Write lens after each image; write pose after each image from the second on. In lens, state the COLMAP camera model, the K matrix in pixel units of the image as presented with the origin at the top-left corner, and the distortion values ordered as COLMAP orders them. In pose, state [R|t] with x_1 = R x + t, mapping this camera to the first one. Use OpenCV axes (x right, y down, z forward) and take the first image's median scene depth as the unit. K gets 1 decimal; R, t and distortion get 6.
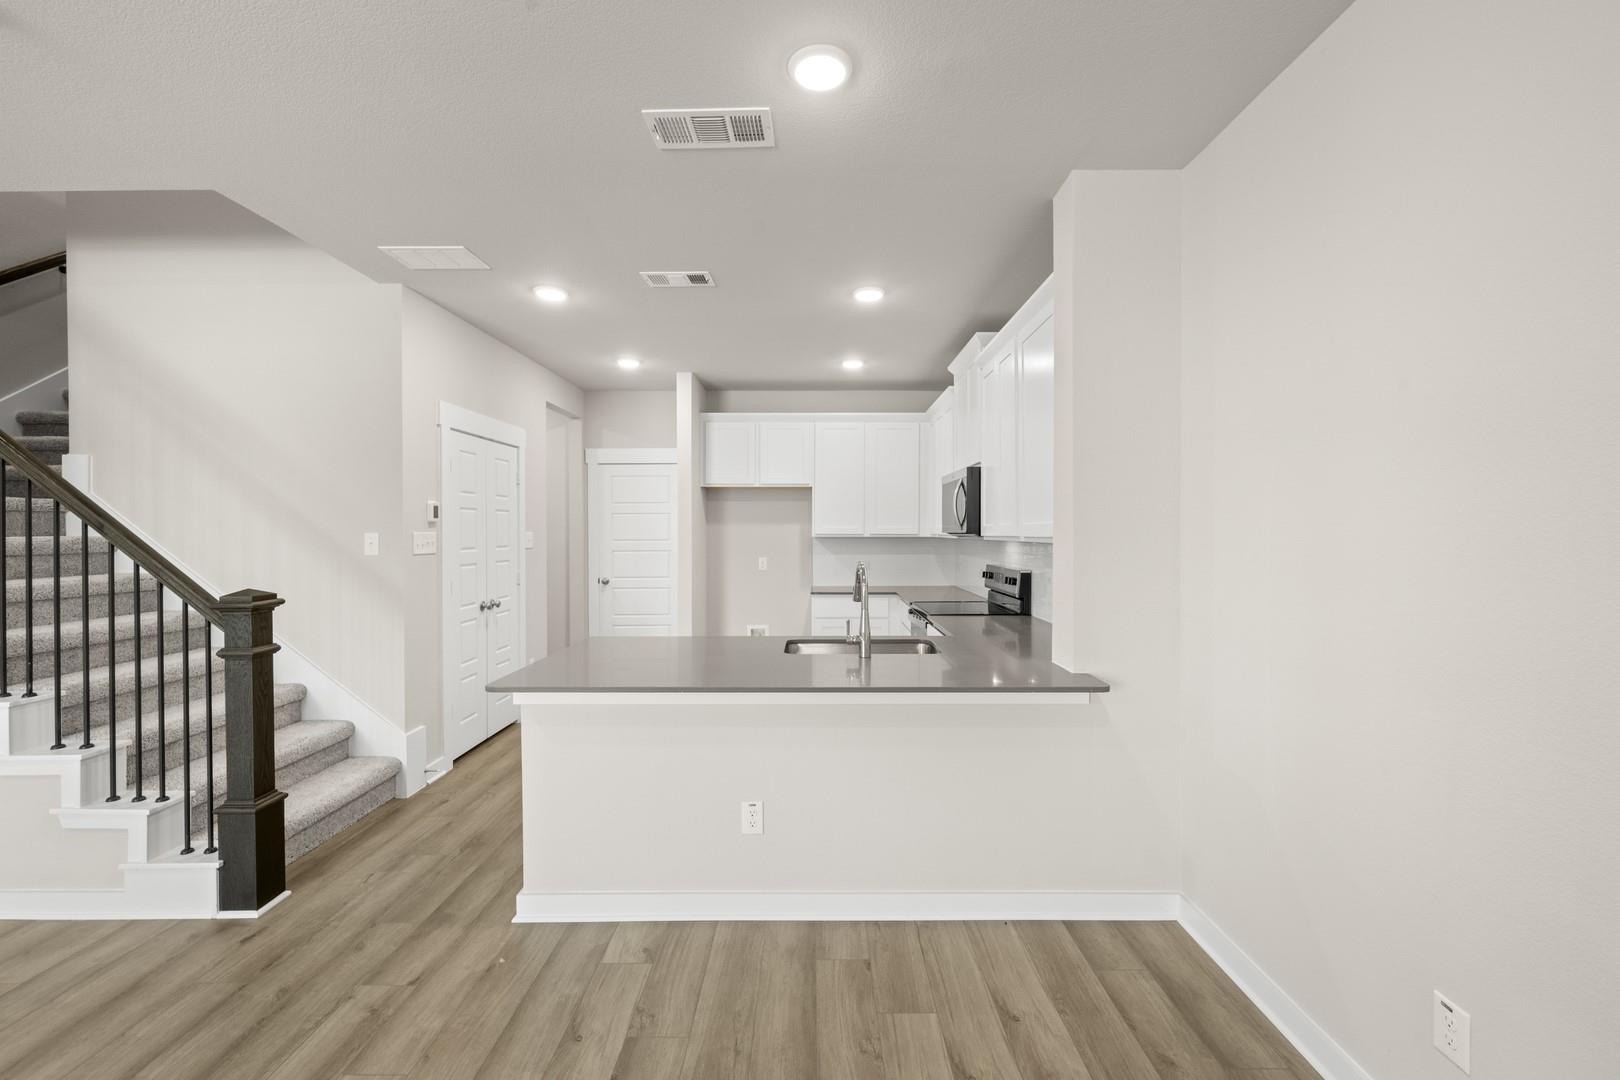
lens RADIAL K [[673.8, 0, 809.9], [0, 673.8, 535.0], [0, 0, 1]] dist [0.001103, 0.000717]
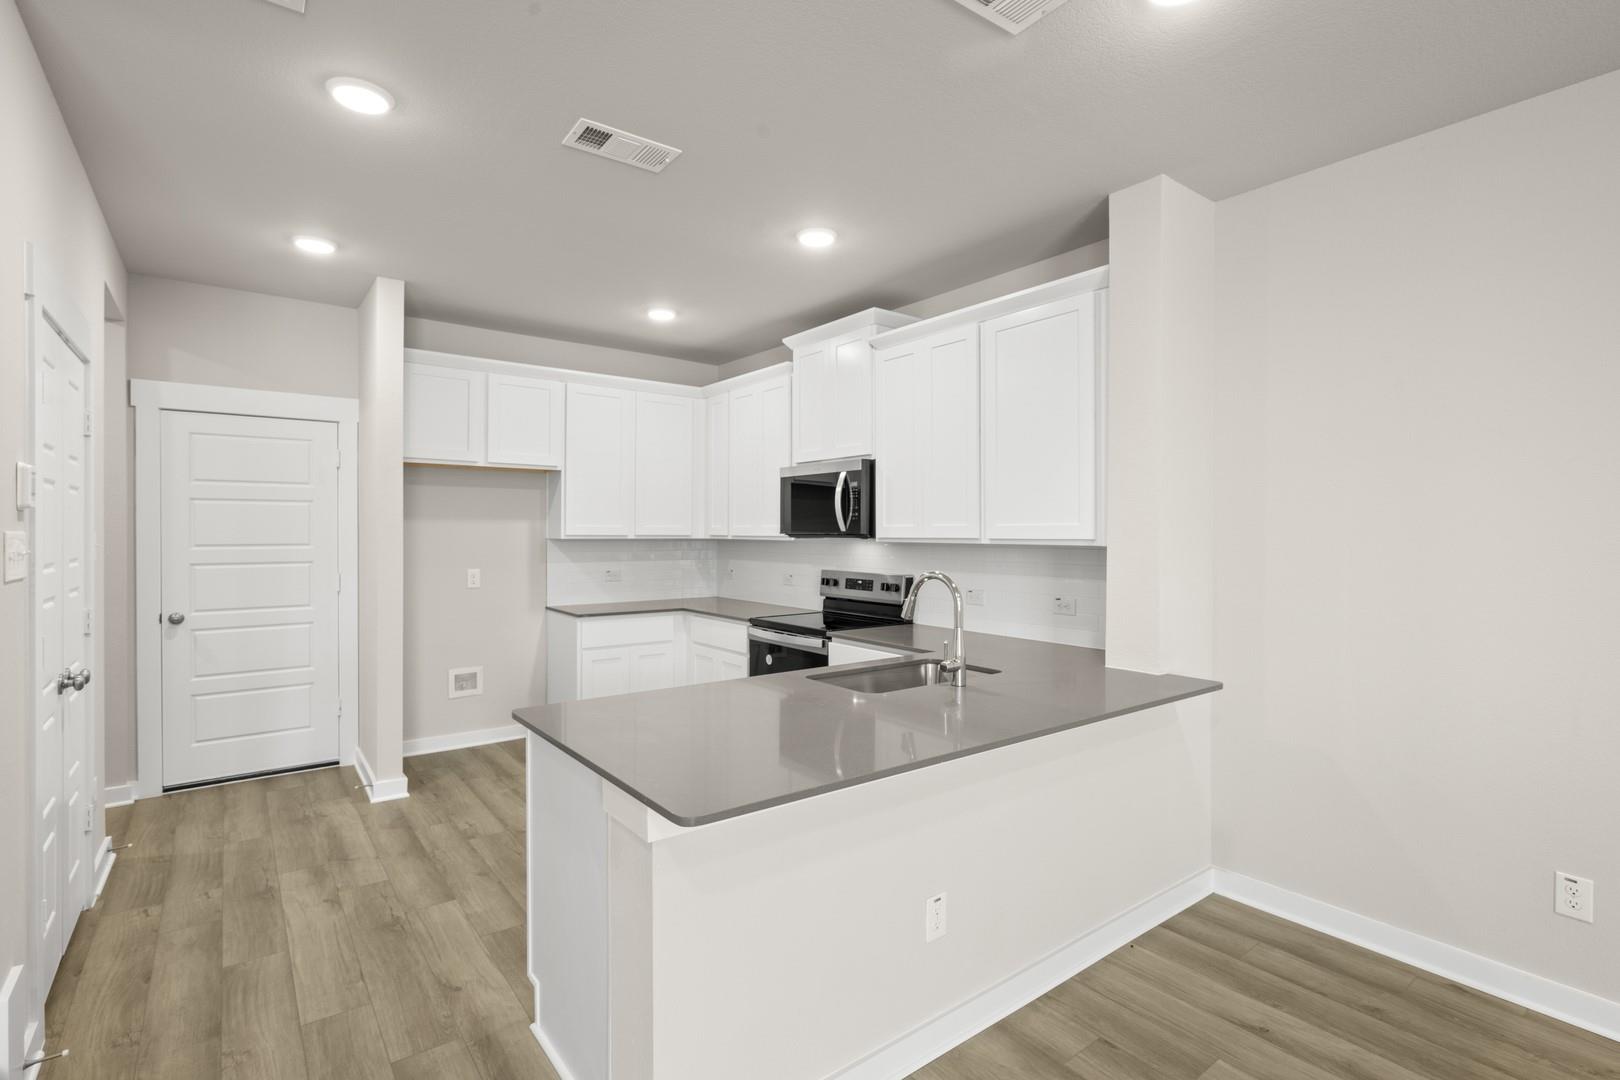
lens RADIAL K [[769.8, 0, 816.1], [0, 769.8, 537.2], [0, 0, 1]] dist [0.005160, -0.001113]
pose [[0.785458, -0.000821, 0.618915, -0.367005], [-0.000572, 0.999998, 0.002052, -0.001177], [-0.618915, -0.001966, 0.785455, 0.211816]]
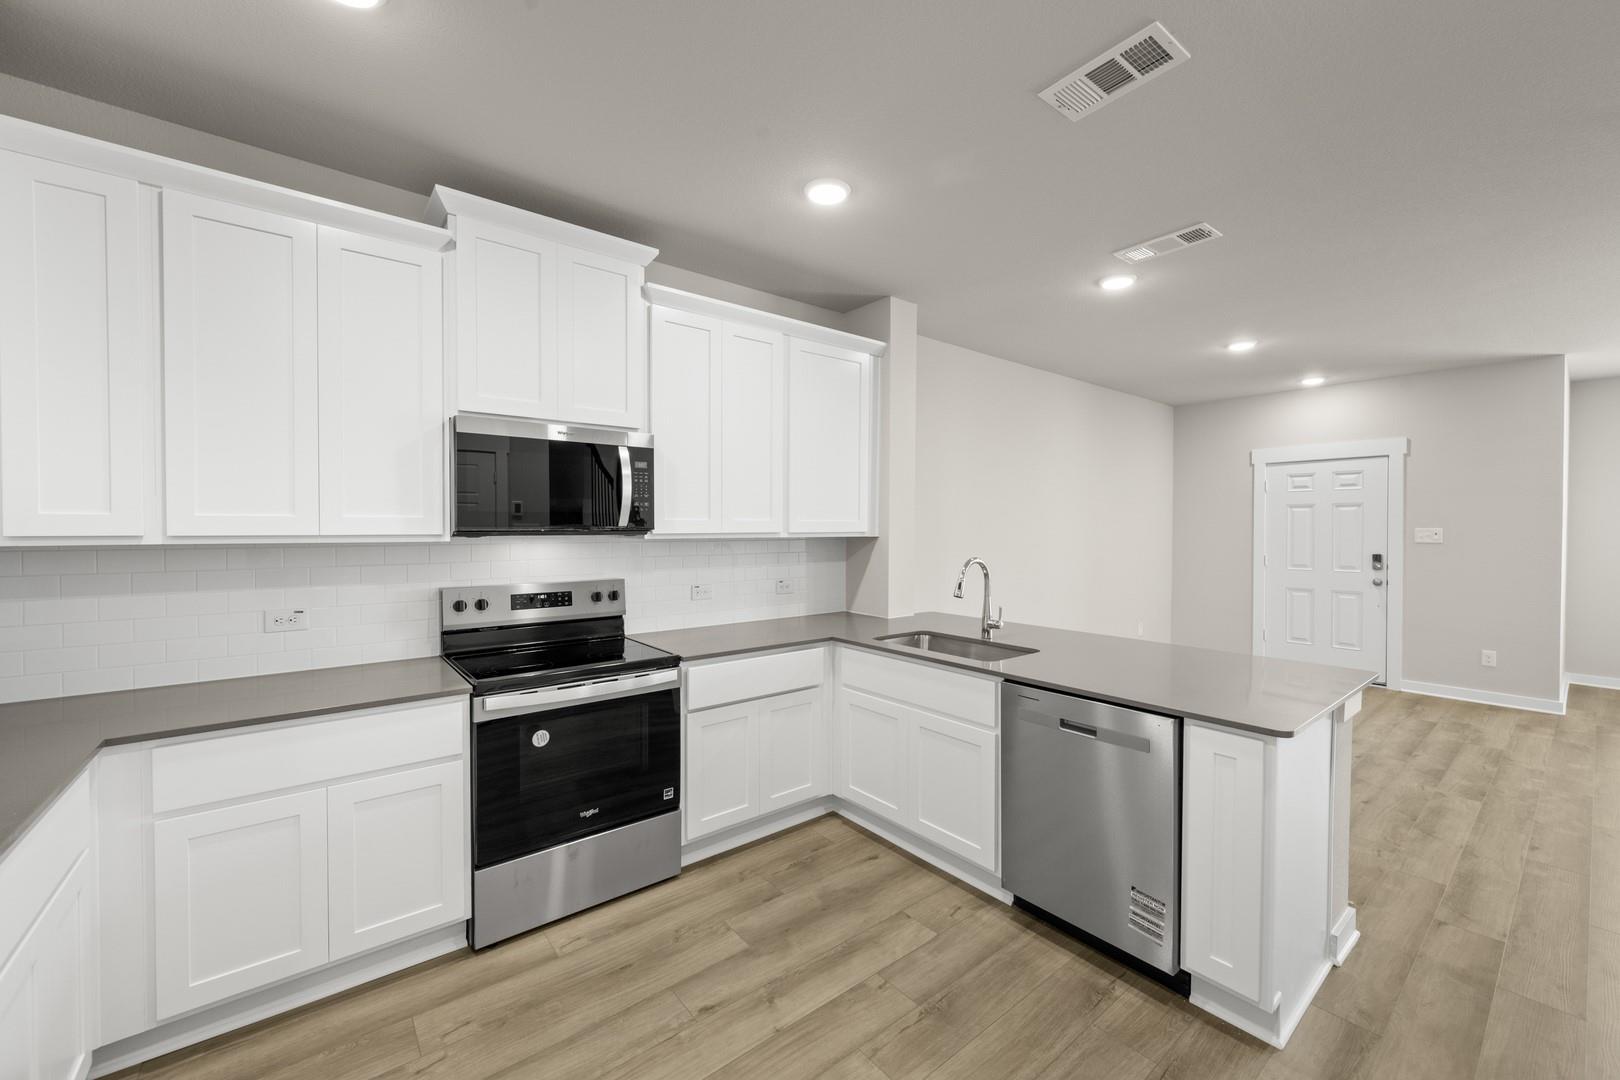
lens RADIAL K [[632.0, 0, 821.2], [0, 632.0, 536.9], [0, 0, 1]] dist [-0.001860, 0.000198]
pose [[-0.639417, -0.008960, 0.768808, -0.321834], [0.006955, 0.999824, 0.017437, -0.004666], [-0.768829, 0.016496, -0.639242, 1.085048]]
